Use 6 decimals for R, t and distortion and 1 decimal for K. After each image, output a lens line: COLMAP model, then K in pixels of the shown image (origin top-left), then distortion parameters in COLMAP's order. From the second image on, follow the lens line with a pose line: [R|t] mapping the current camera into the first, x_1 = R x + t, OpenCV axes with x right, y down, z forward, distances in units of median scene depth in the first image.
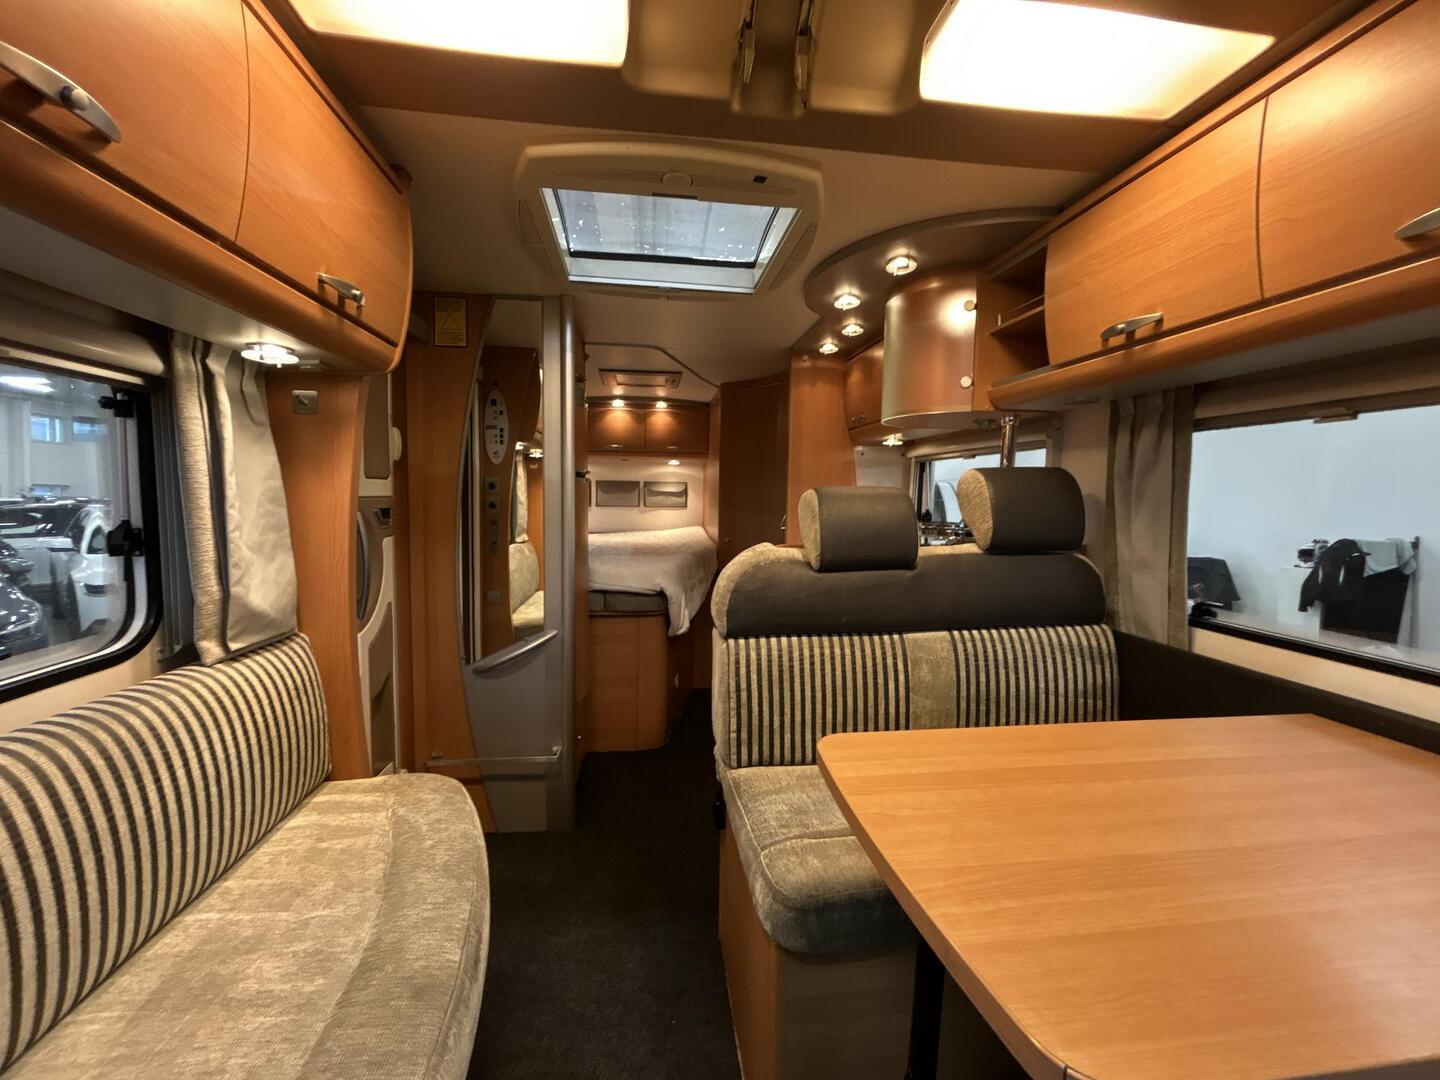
lens RADIAL K [[601.9, 0, 716.6], [0, 601.9, 537.2], [0, 0, 1]] dist [0.016248, -0.005544]
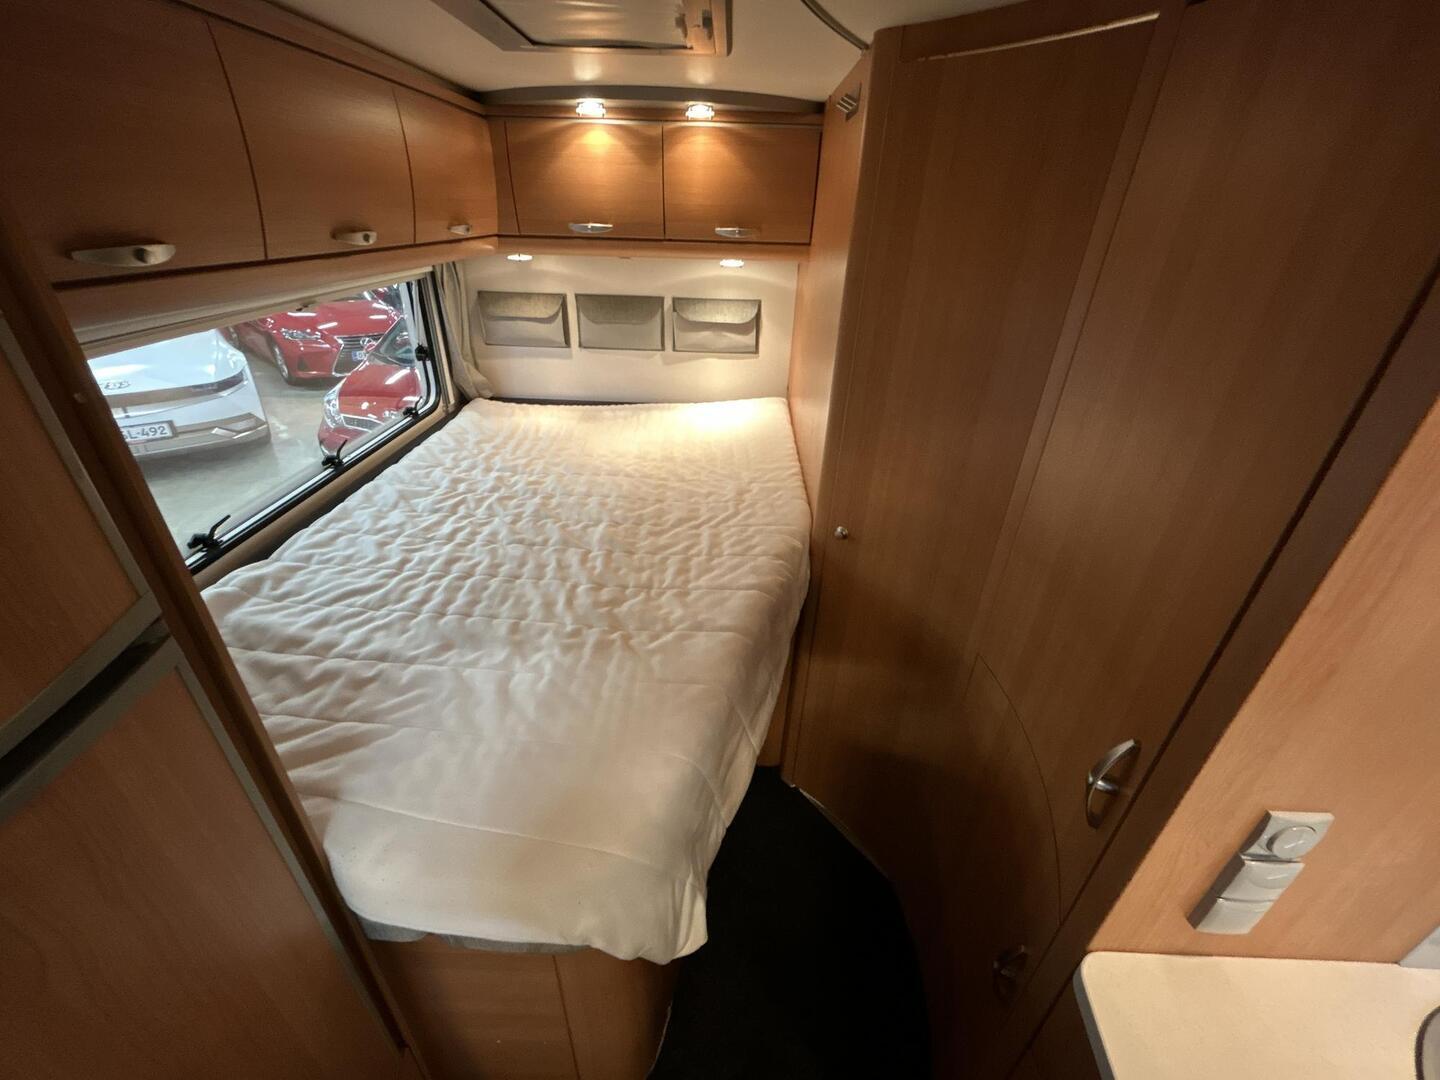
lens RADIAL K [[590.8, 0, 720.0], [0, 590.8, 540.0], [0, 0, 1]] dist [-0.001944, 0.000236]
pose [[0.990053, 0.079616, -0.116004, -0.012199], [-0.023340, 0.906008, 0.422616, -0.120430], [0.138748, -0.415704, 0.898854, 0.507979]]
